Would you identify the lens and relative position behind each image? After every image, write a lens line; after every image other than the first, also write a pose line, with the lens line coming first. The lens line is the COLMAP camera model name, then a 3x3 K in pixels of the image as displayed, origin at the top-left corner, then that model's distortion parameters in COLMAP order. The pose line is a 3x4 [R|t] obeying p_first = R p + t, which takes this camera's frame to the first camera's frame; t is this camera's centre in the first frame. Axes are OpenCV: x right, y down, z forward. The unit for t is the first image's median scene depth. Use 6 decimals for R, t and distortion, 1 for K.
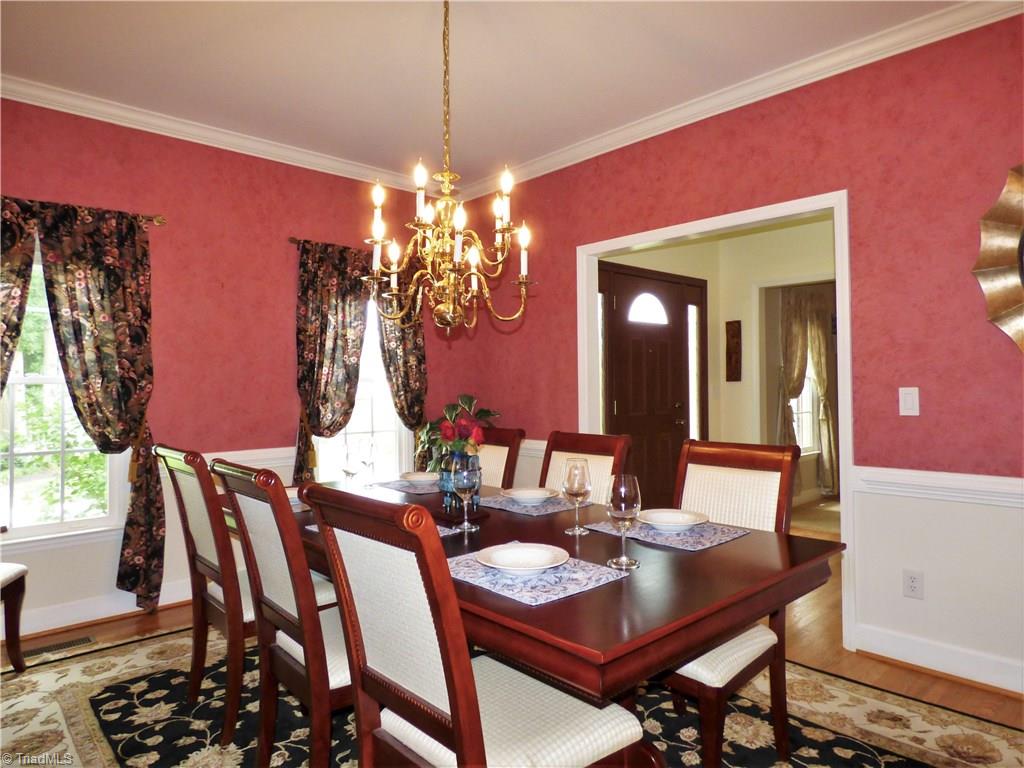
lens RADIAL K [[643.9, 0, 515.3], [0, 643.9, 378.1], [0, 0, 1]] dist [0.005420, 0.001044]
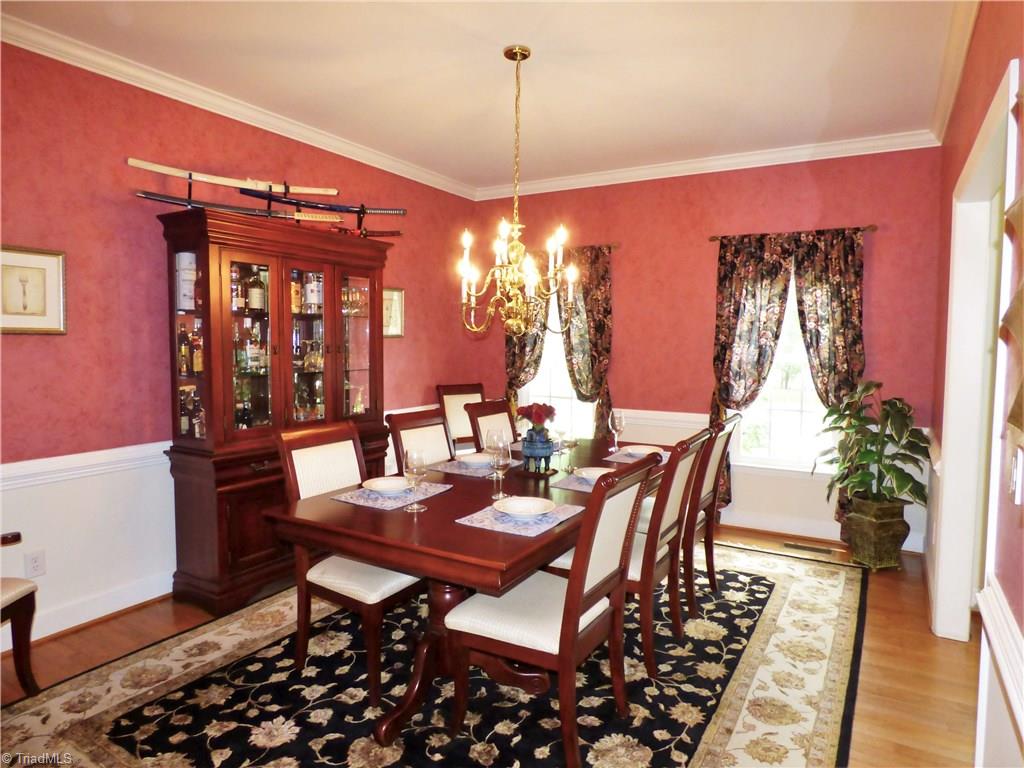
lens RADIAL K [[643.9, 0, 515.3], [0, 643.9, 378.1], [0, 0, 1]] dist [0.005420, 0.001044]
pose [[0.280244, 0.069950, -0.957377, 0.697701], [0.000334, 0.997334, 0.072967, -0.048043], [0.959929, -0.020768, 0.279473, 0.329050]]
